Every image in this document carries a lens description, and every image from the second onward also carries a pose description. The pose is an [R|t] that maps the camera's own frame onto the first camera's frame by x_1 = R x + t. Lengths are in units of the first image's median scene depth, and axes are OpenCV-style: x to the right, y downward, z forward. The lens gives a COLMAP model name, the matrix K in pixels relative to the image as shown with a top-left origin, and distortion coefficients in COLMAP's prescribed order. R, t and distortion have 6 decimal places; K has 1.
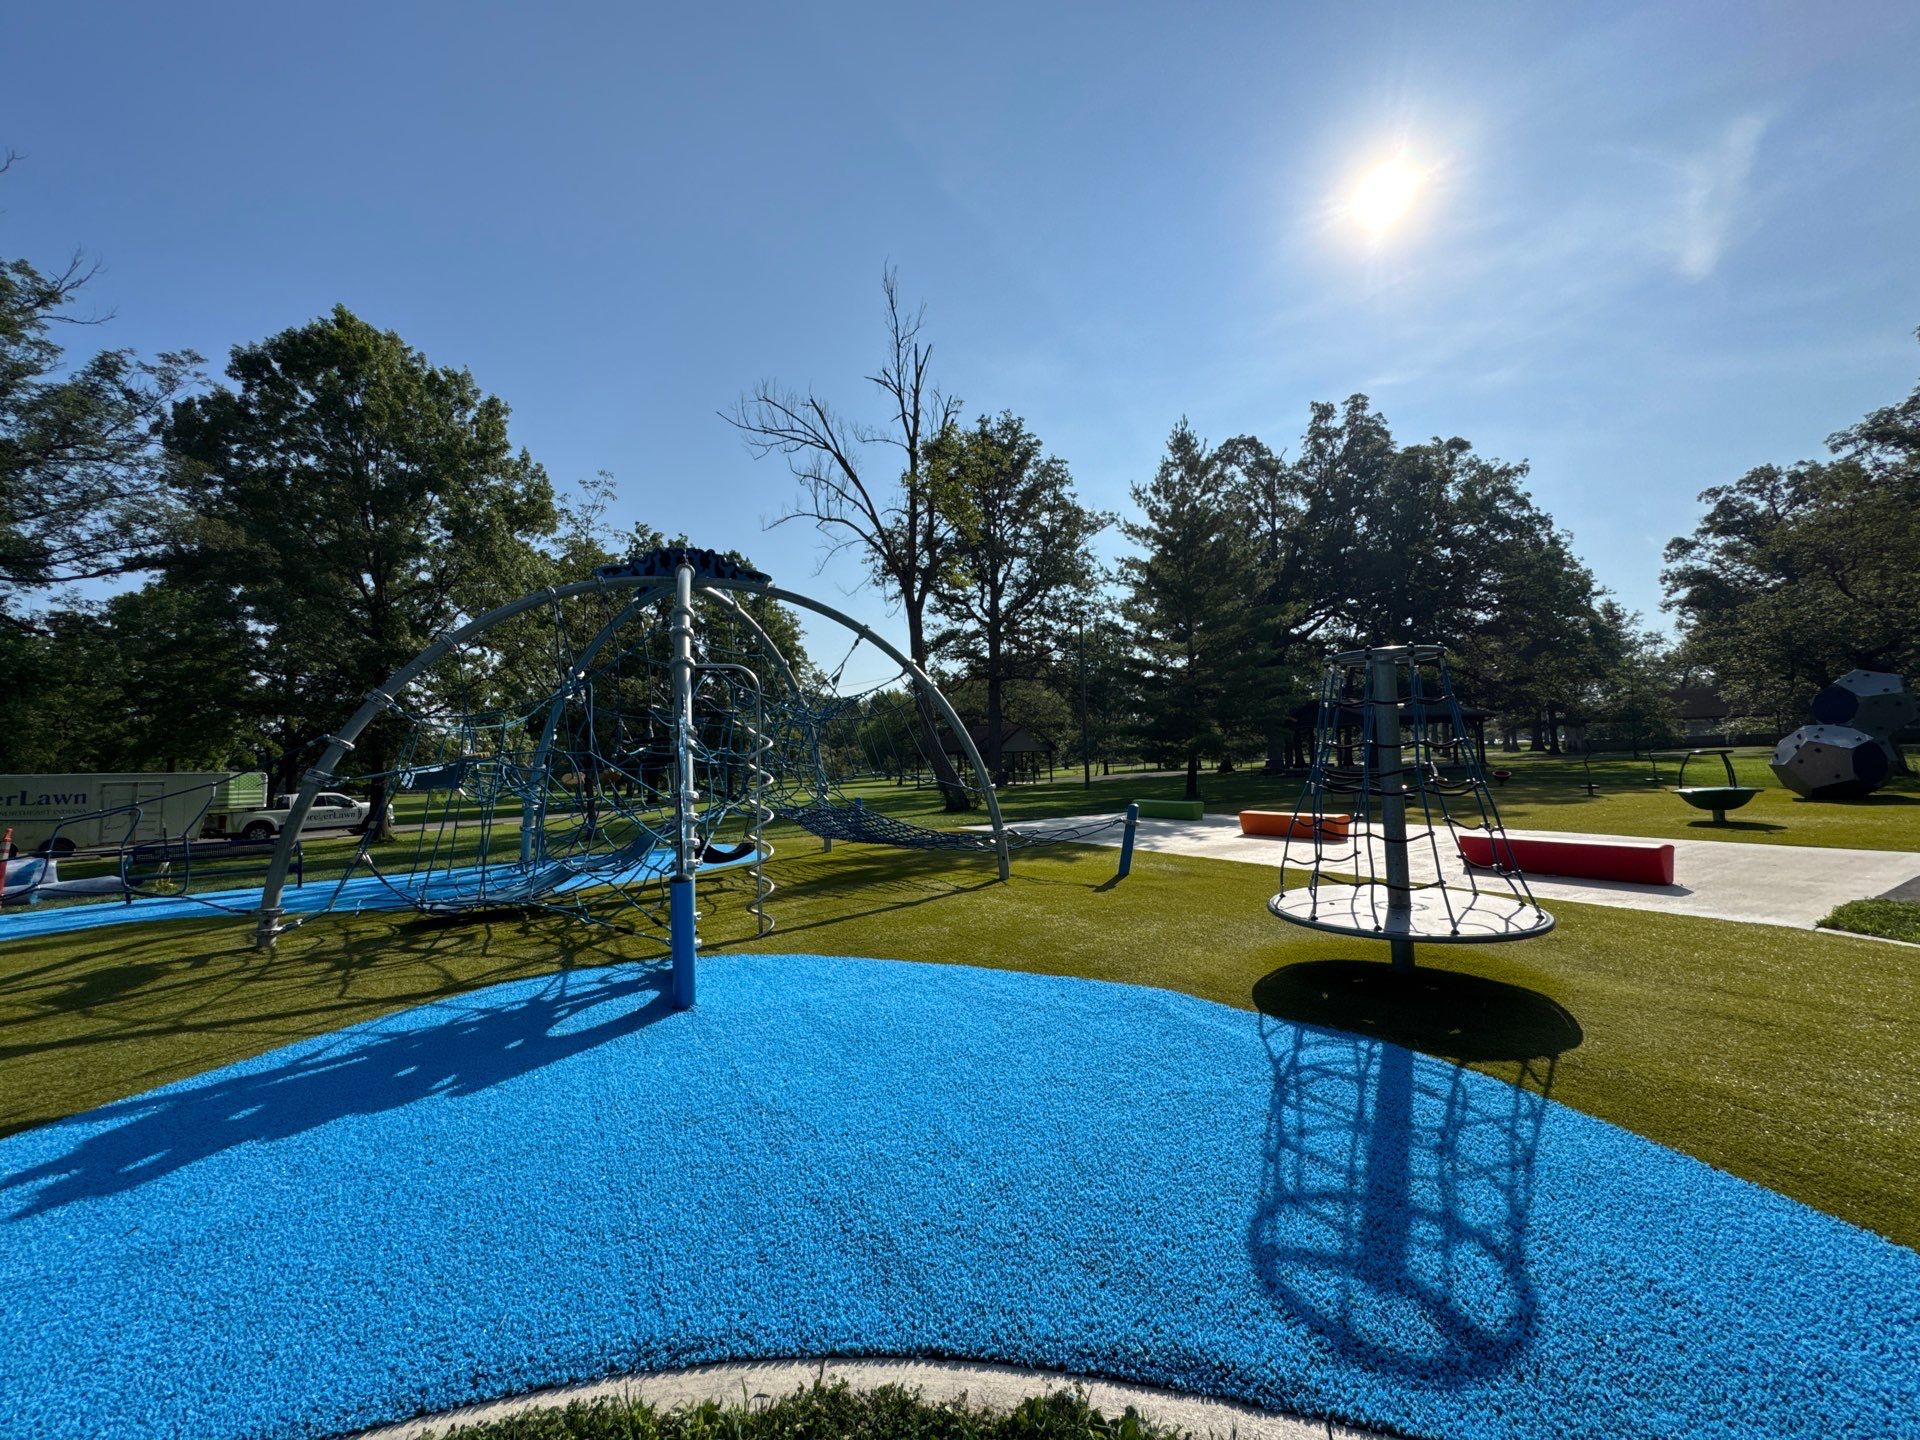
lens RADIAL K [[762.7, 0, 961.6], [0, 762.7, 716.7], [0, 0, 1]] dist [-0.004357, 0.000134]
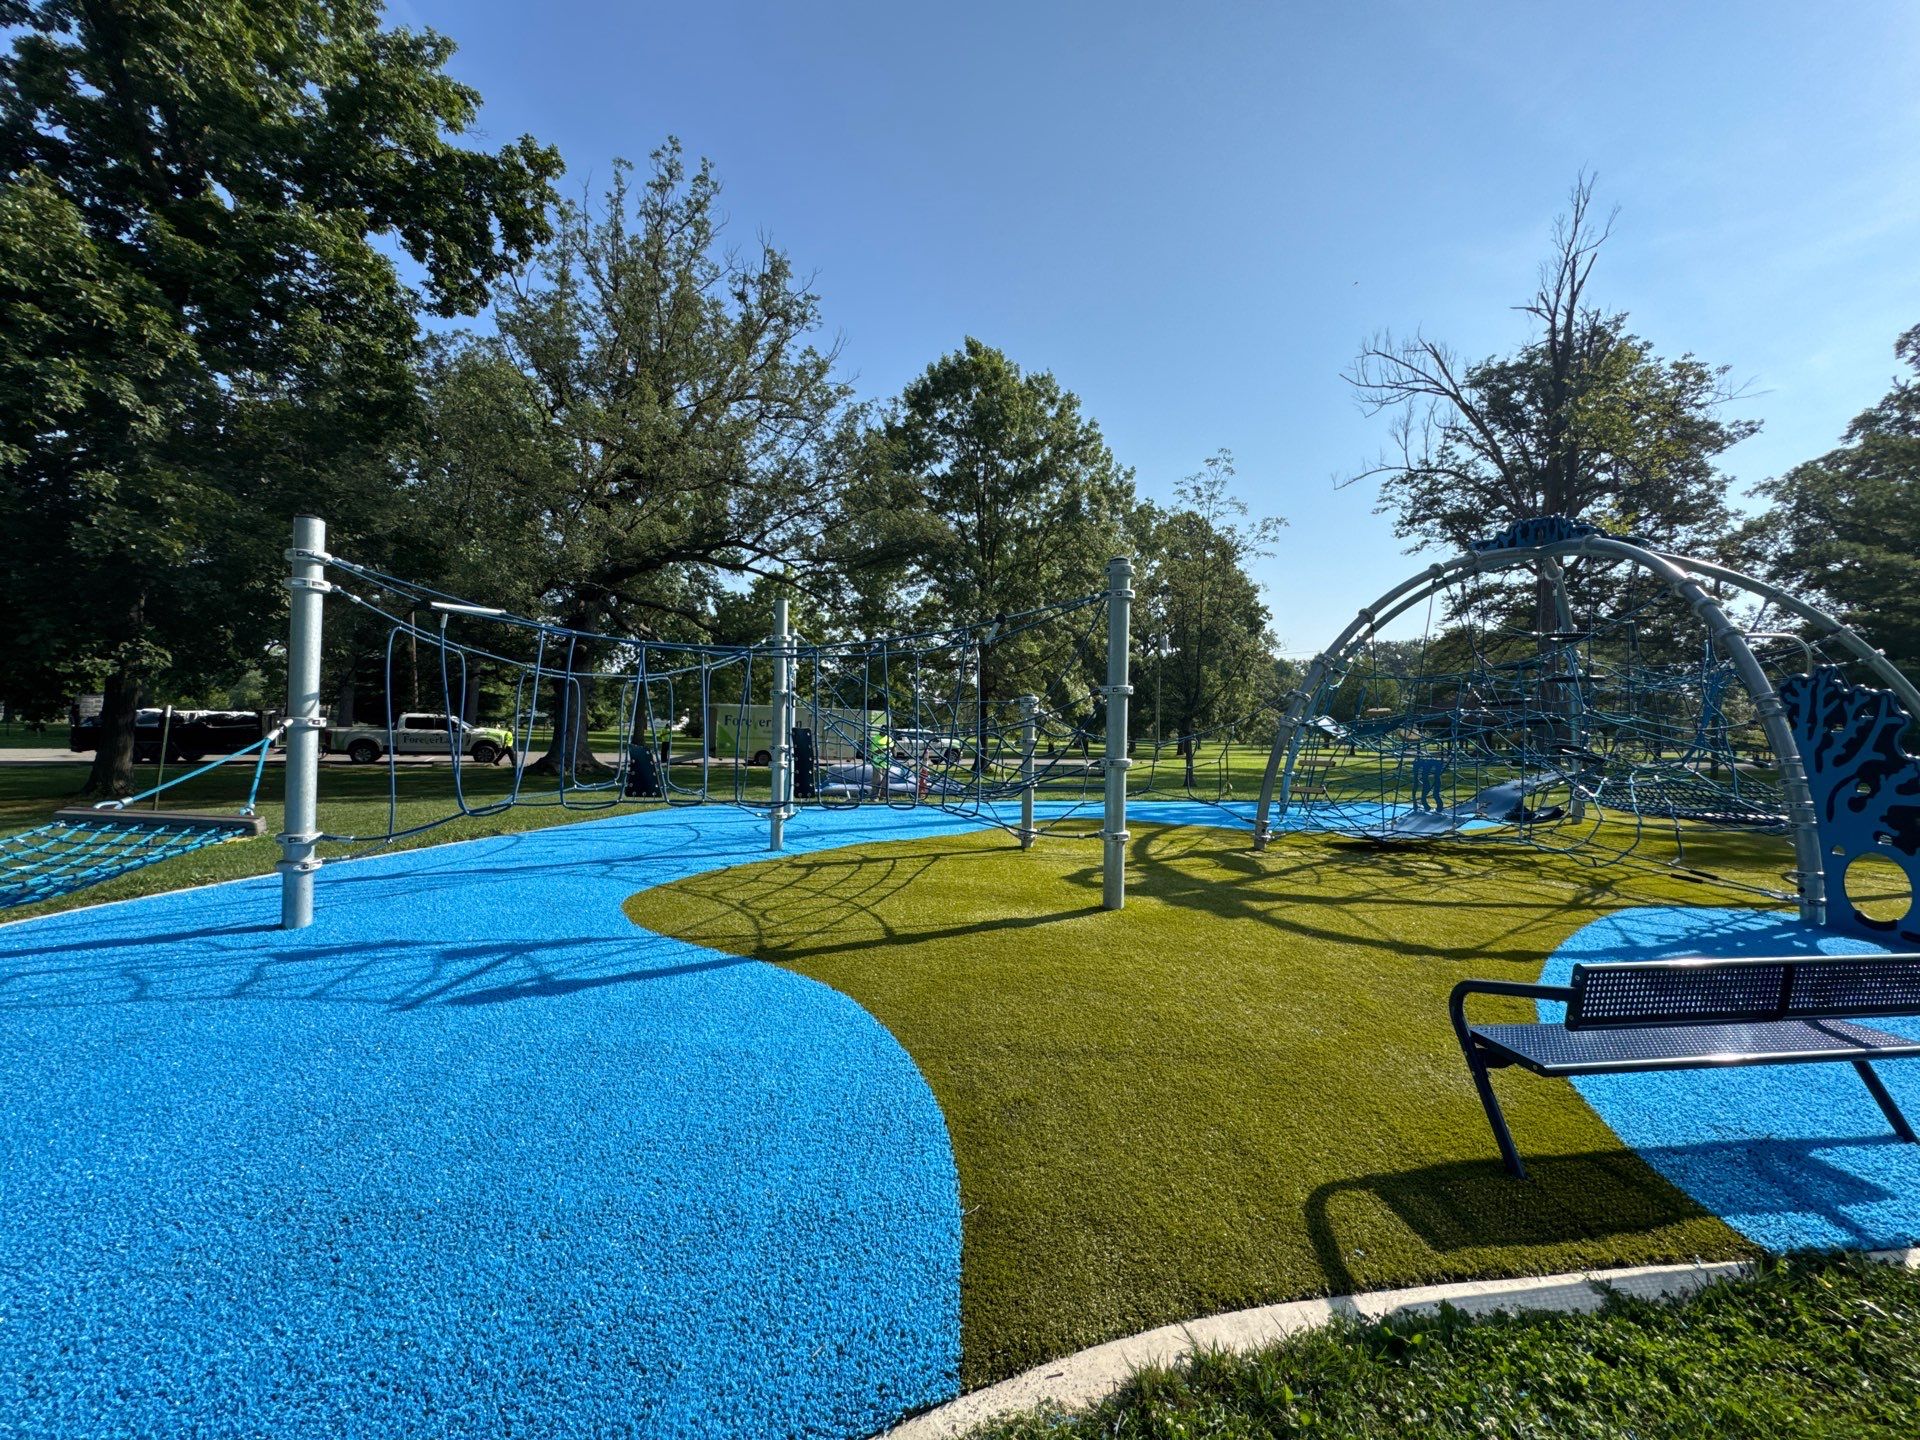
lens RADIAL K [[766.2, 0, 958.2], [0, 766.2, 717.0], [0, 0, 1]] dist [-0.000848, -0.000815]
pose [[0.876365, 0.049060, -0.479143, -0.116739], [-0.023282, 0.997951, 0.059599, 0.000918], [0.481085, -0.041075, 0.875711, -0.064875]]
